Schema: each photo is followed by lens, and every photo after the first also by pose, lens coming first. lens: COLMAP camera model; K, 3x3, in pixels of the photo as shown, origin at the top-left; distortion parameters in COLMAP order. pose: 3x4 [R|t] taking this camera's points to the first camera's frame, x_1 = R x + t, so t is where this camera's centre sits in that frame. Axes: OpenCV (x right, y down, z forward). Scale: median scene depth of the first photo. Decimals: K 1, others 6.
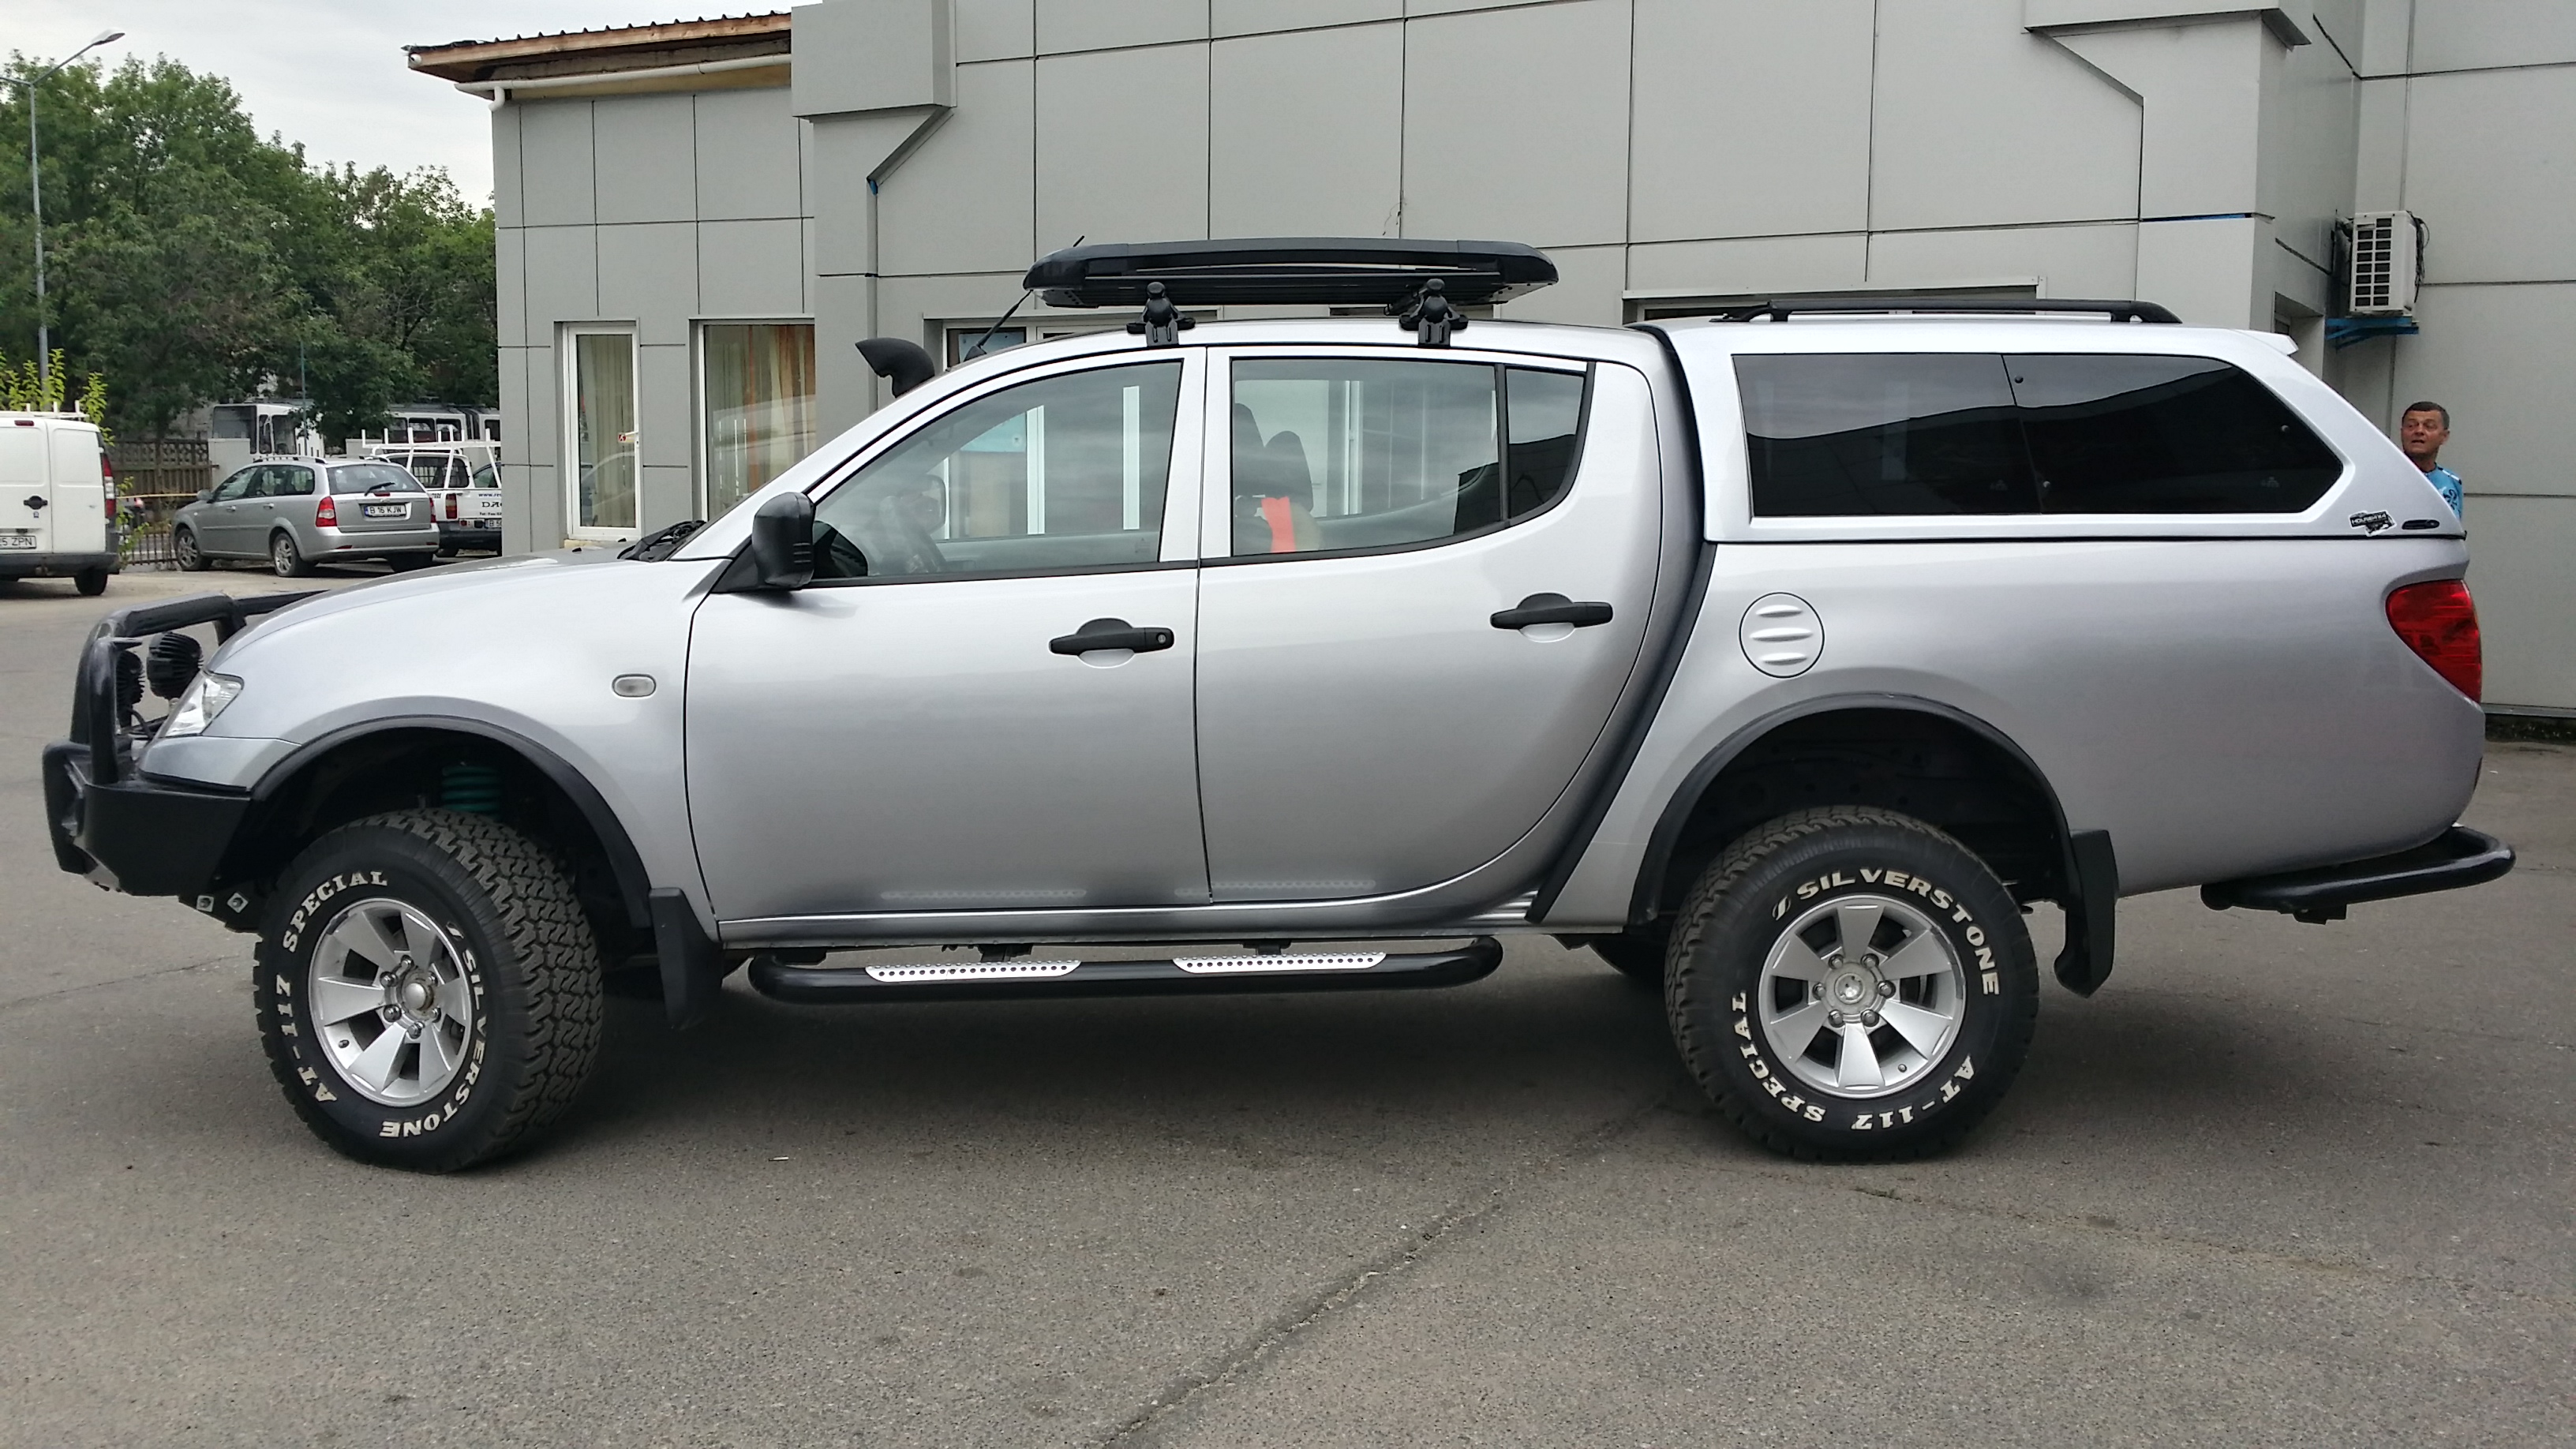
lens RADIAL K [[2297.8, 0, 1288.0], [0, 2297.8, 724.5], [0, 0, 1]] dist [0.115446, -0.260607]
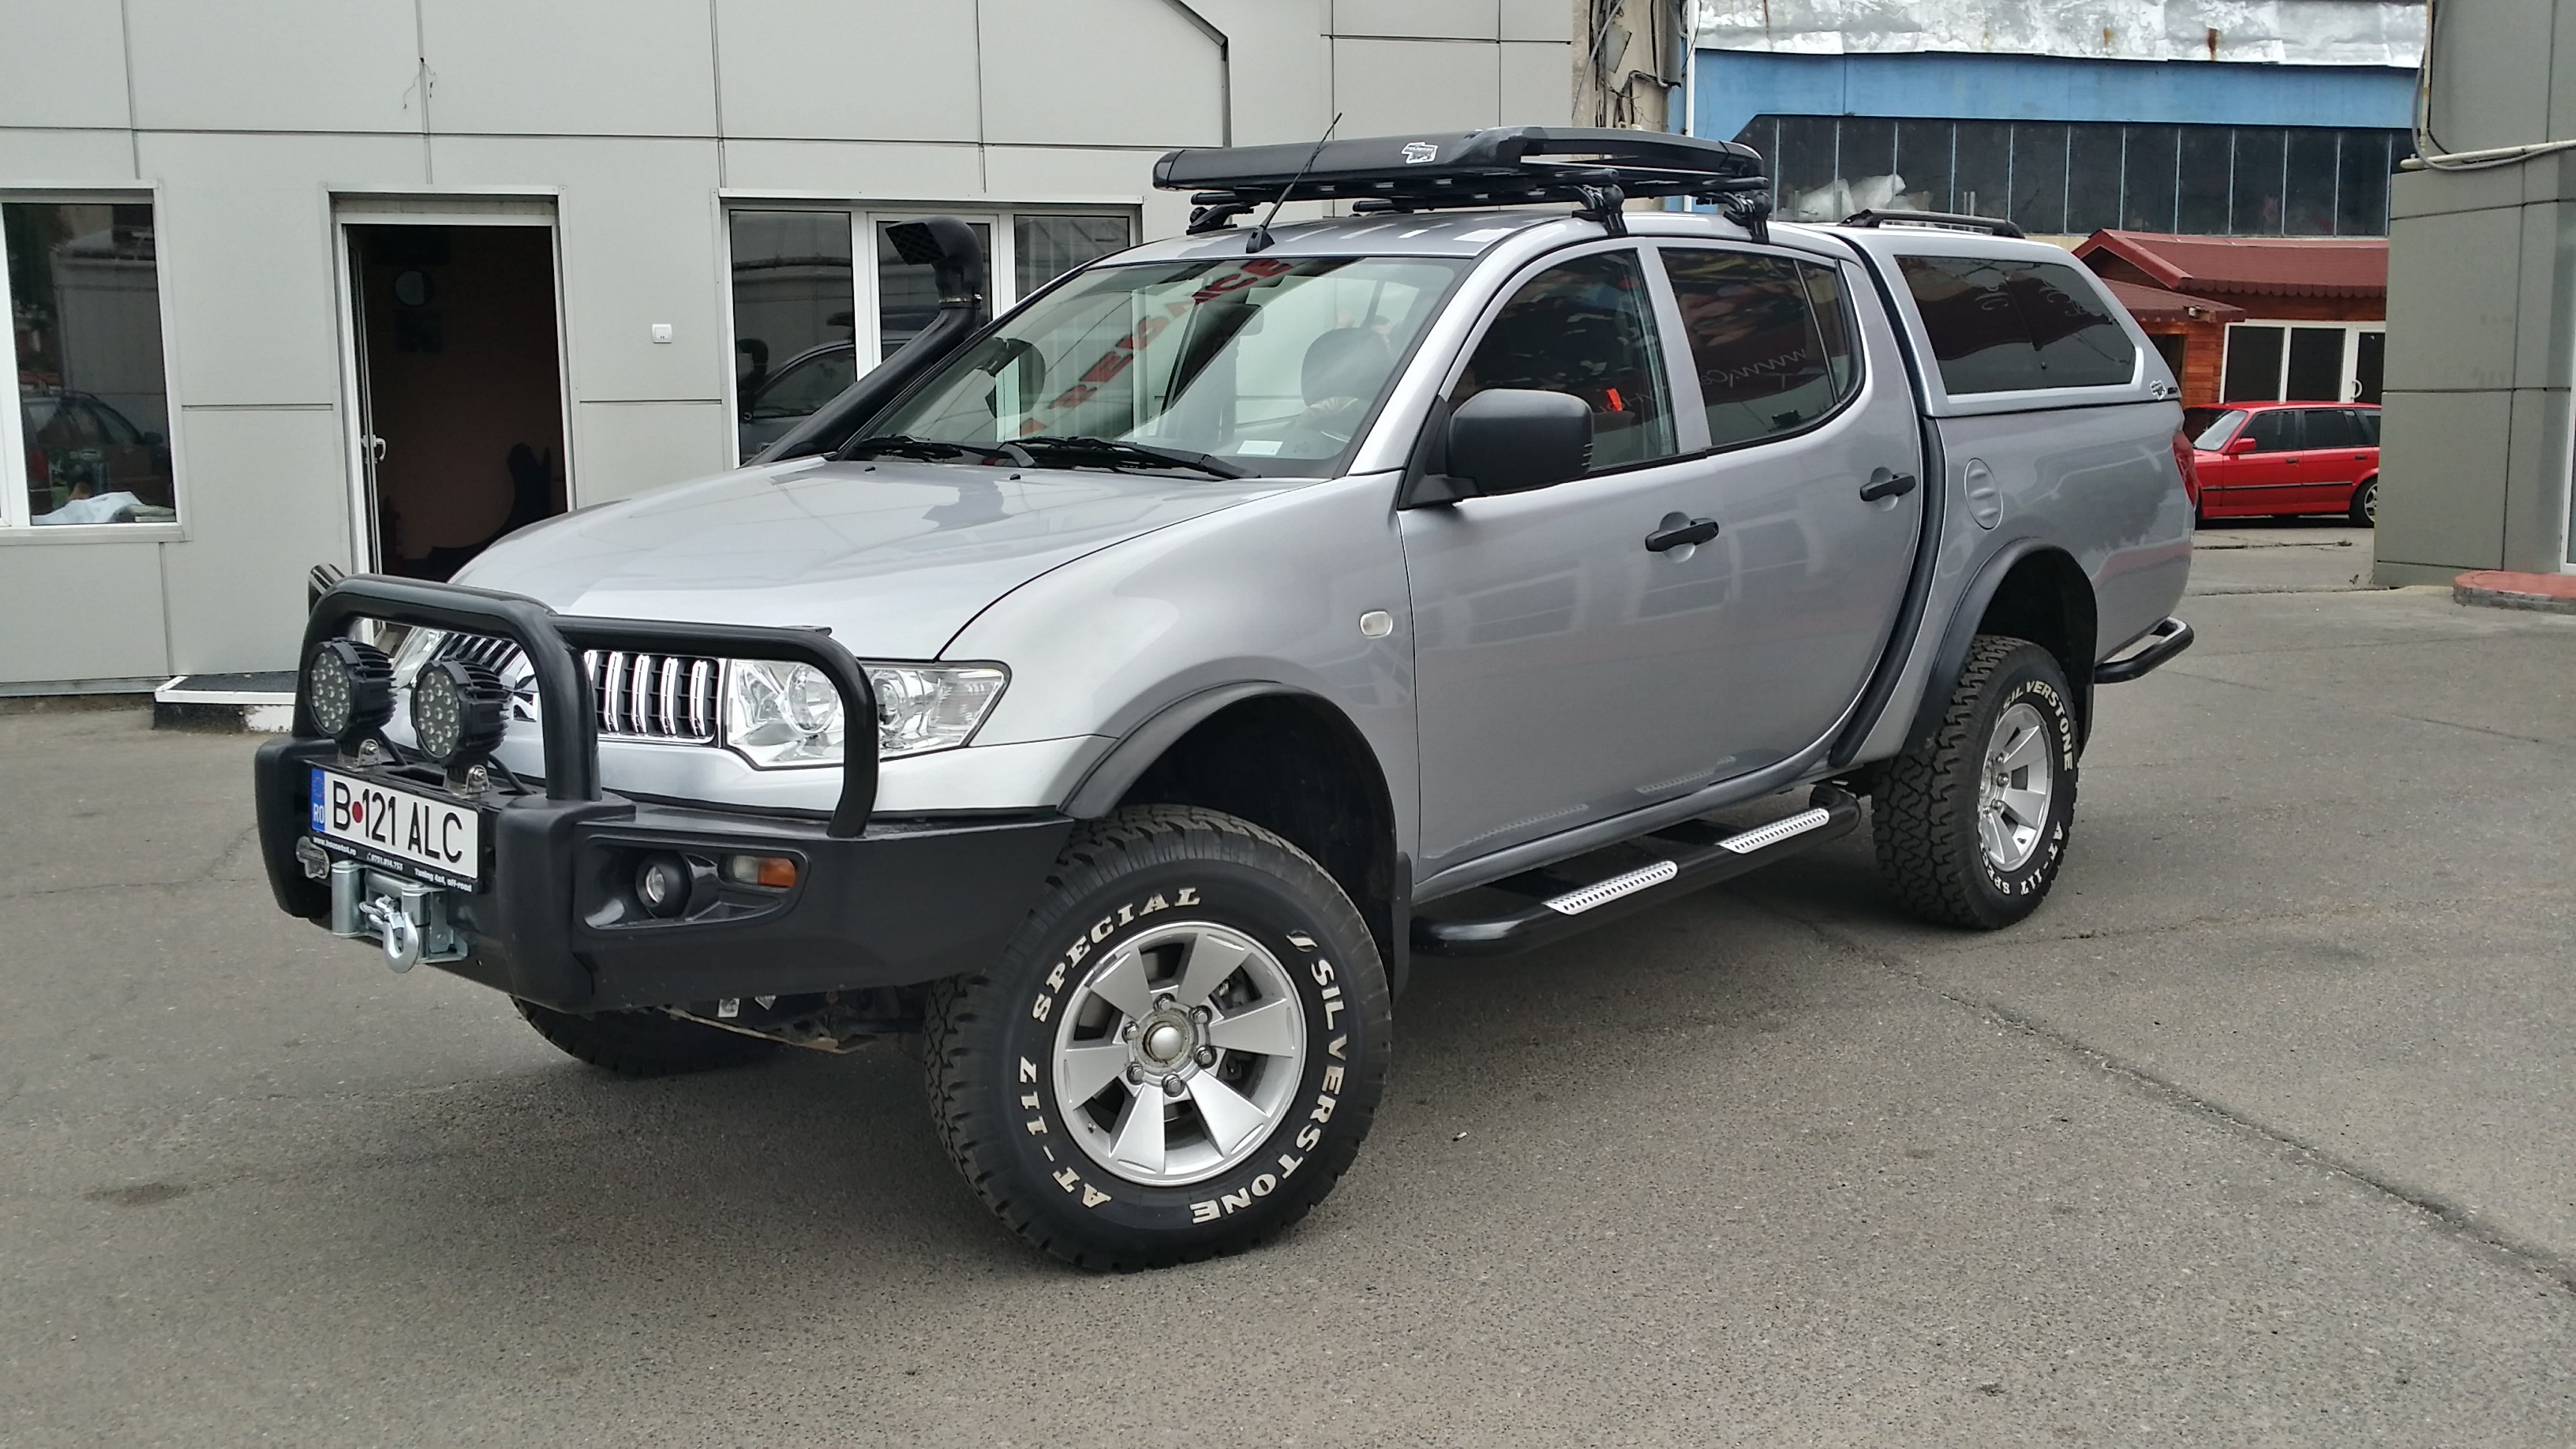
lens RADIAL K [[2297.8, 0, 1288.0], [0, 2297.8, 724.5], [0, 0, 1]] dist [0.115446, -0.260607]
pose [[0.686852, -0.121100, 0.716638, -0.903034], [0.097435, 0.992463, 0.074324, -0.044929], [-0.720237, 0.018776, 0.693474, 0.432086]]
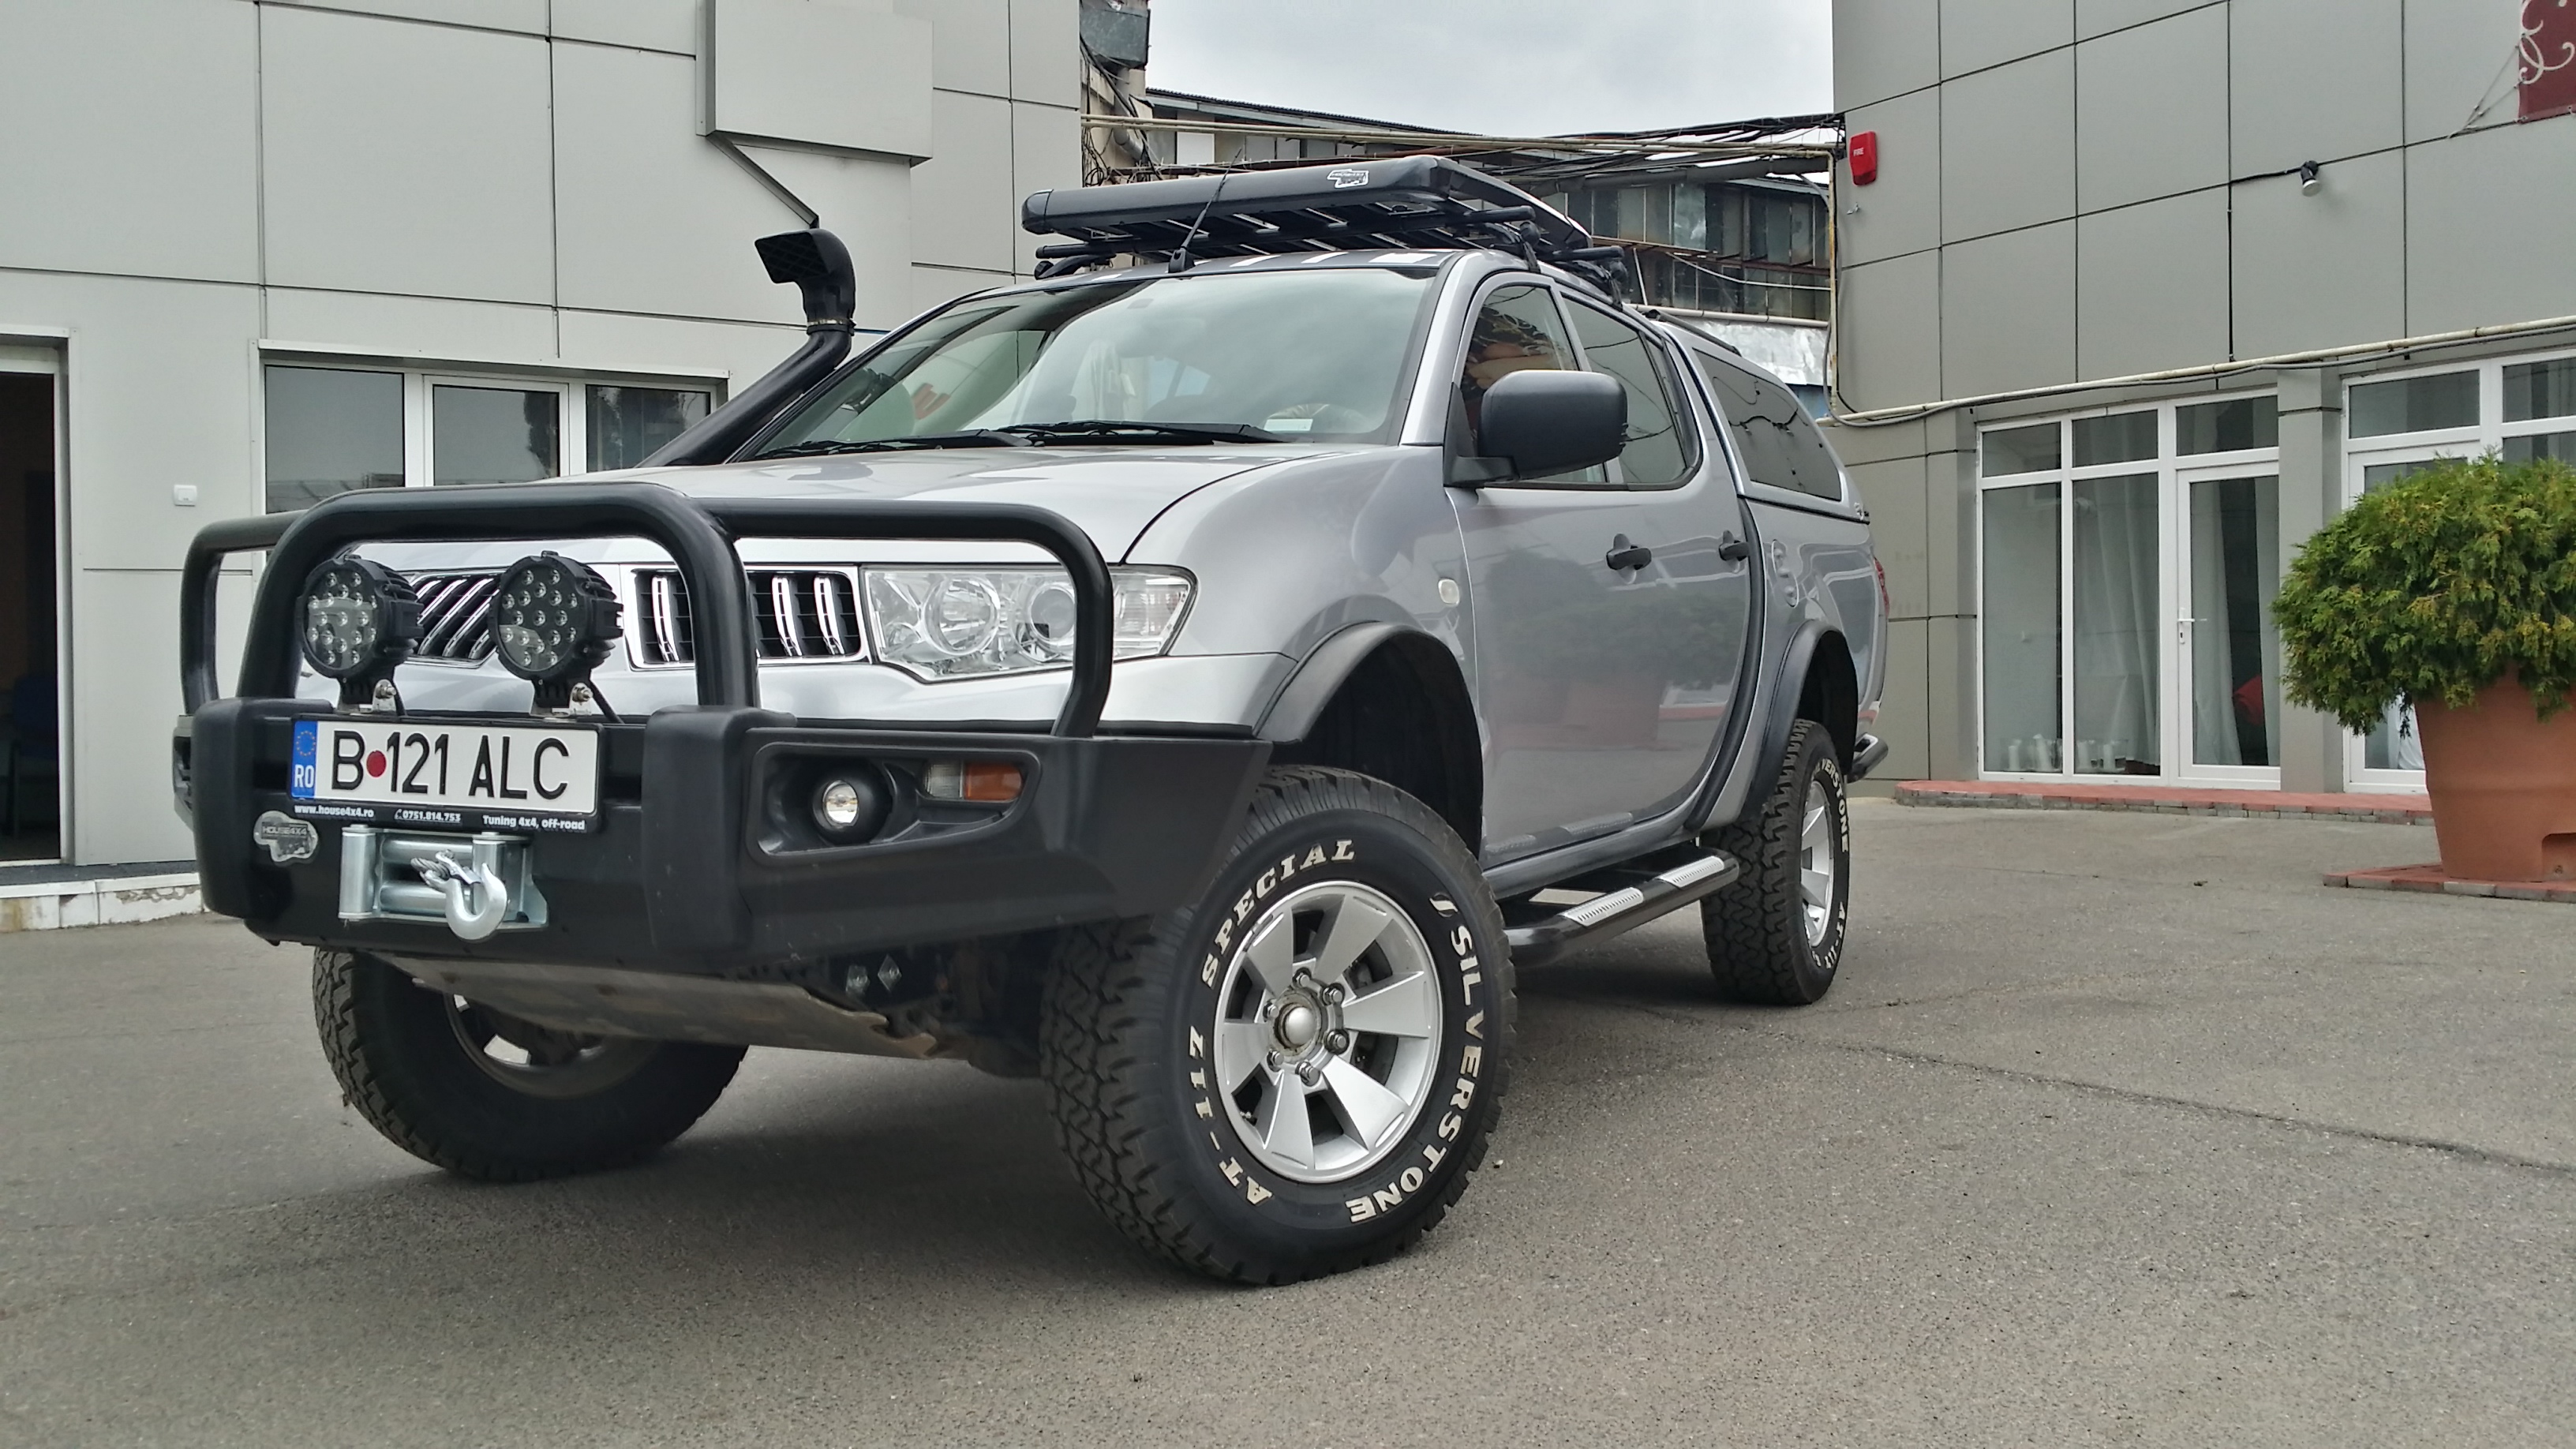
lens RADIAL K [[2297.8, 0, 1288.0], [0, 2297.8, 724.5], [0, 0, 1]] dist [0.115446, -0.260607]
pose [[0.456959, -0.028004, 0.889047, -1.009726], [0.116157, 0.992824, -0.028430, 0.045299], [-0.881871, 0.116260, 0.456933, 0.679264]]
